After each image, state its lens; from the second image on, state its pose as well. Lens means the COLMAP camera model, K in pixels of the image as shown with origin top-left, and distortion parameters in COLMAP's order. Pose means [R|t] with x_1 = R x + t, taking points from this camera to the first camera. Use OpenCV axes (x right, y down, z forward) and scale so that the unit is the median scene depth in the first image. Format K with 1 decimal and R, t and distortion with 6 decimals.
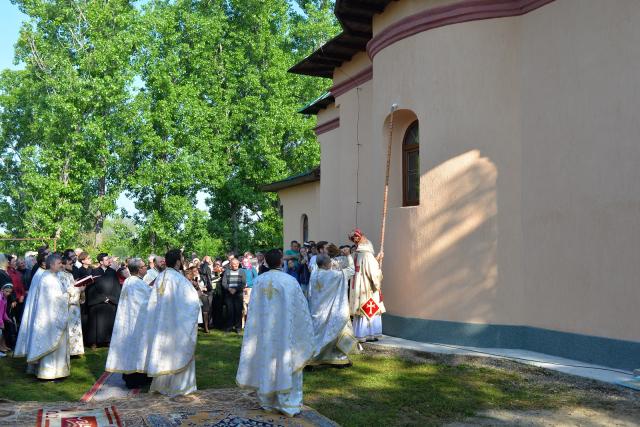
lens RADIAL K [[640.8, 0, 320.0], [0, 640.8, 213.5], [0, 0, 1]] dist [-0.054241, 0.024185]
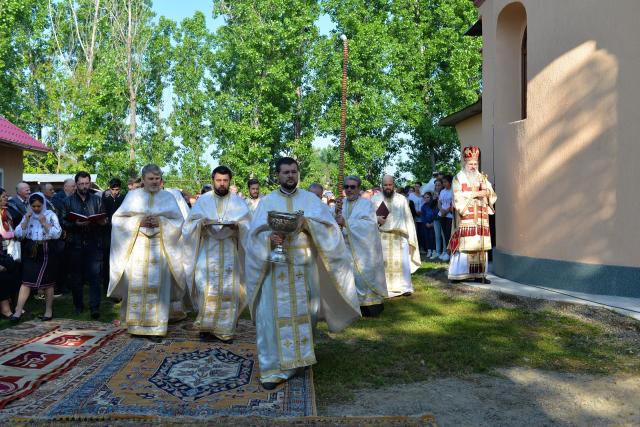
lens RADIAL K [[640.8, 0, 320.0], [0, 640.8, 213.5], [0, 0, 1]] dist [-0.054241, 0.024185]
pose [[0.929148, 0.004338, -0.369682, 0.208073], [0.025044, 0.996896, 0.074643, 0.040389], [0.368858, -0.078613, 0.926155, 0.143423]]
